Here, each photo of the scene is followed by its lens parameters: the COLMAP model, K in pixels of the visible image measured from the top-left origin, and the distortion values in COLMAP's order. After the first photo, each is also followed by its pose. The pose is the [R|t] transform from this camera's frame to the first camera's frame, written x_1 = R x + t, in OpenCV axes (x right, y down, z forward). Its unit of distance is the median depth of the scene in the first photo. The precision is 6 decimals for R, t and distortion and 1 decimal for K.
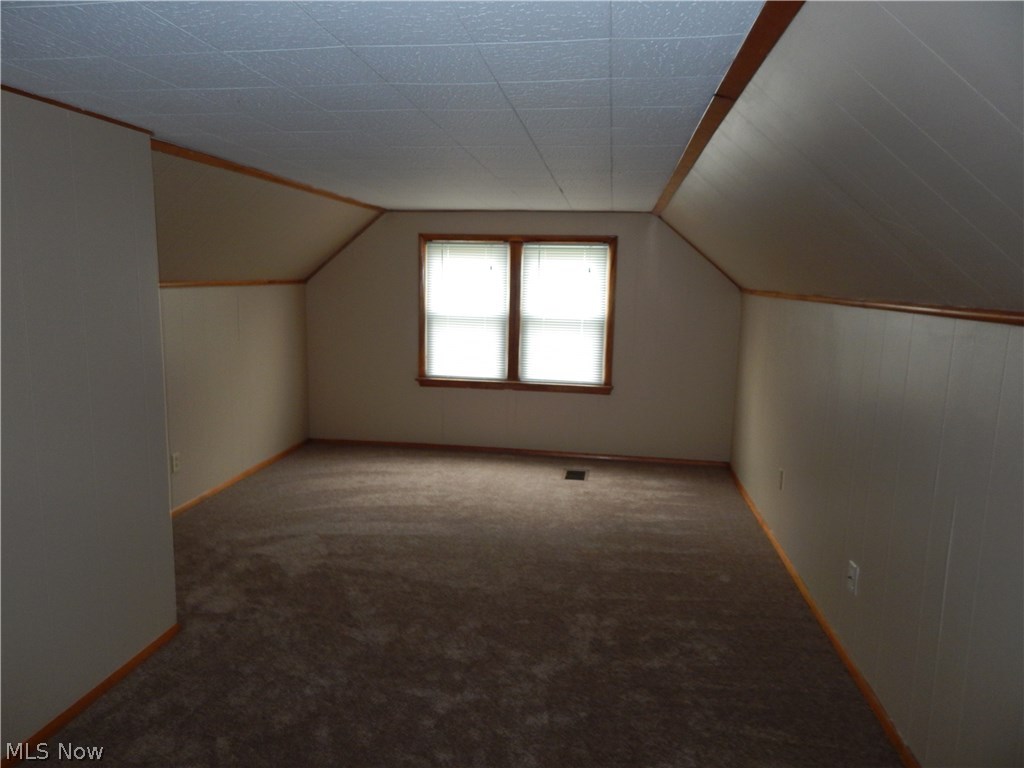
lens RADIAL K [[680.3, 0, 512.0], [0, 680.3, 384.0], [0, 0, 1]] dist [-0.004060, -0.001304]
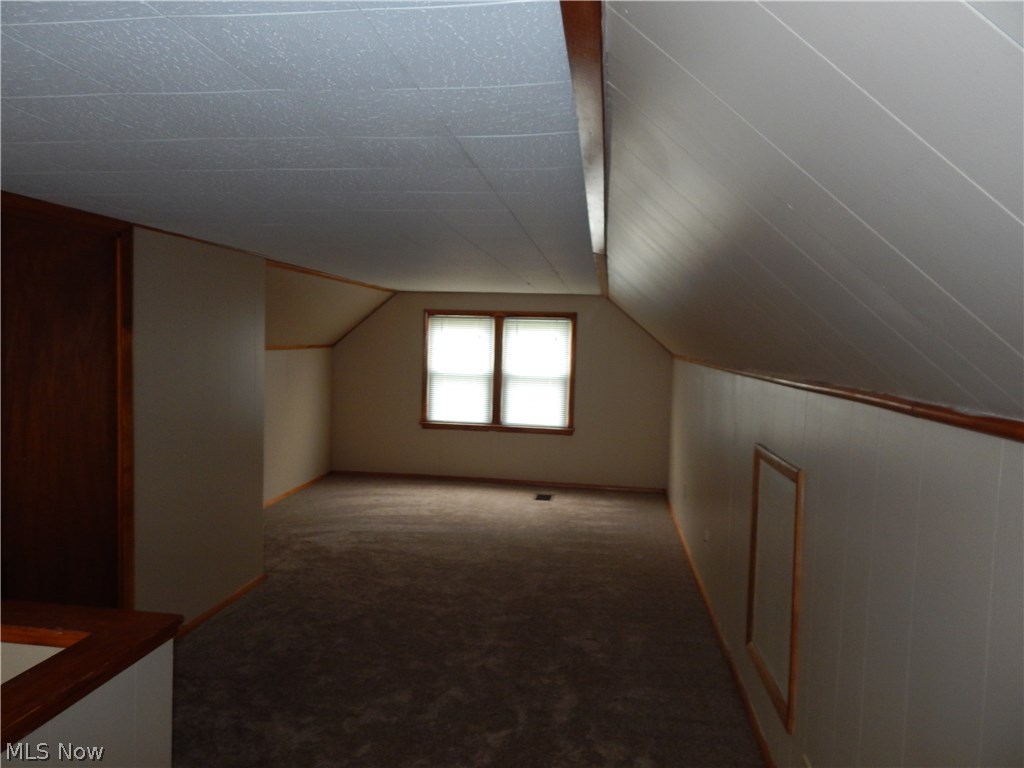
lens RADIAL K [[680.3, 0, 512.0], [0, 680.3, 384.0], [0, 0, 1]] dist [-0.004060, -0.001304]
pose [[0.999963, 0.005457, 0.006689, 0.027874], [-0.004838, 0.995993, -0.089296, 0.042064], [-0.007150, 0.089260, 0.995983, -0.343800]]
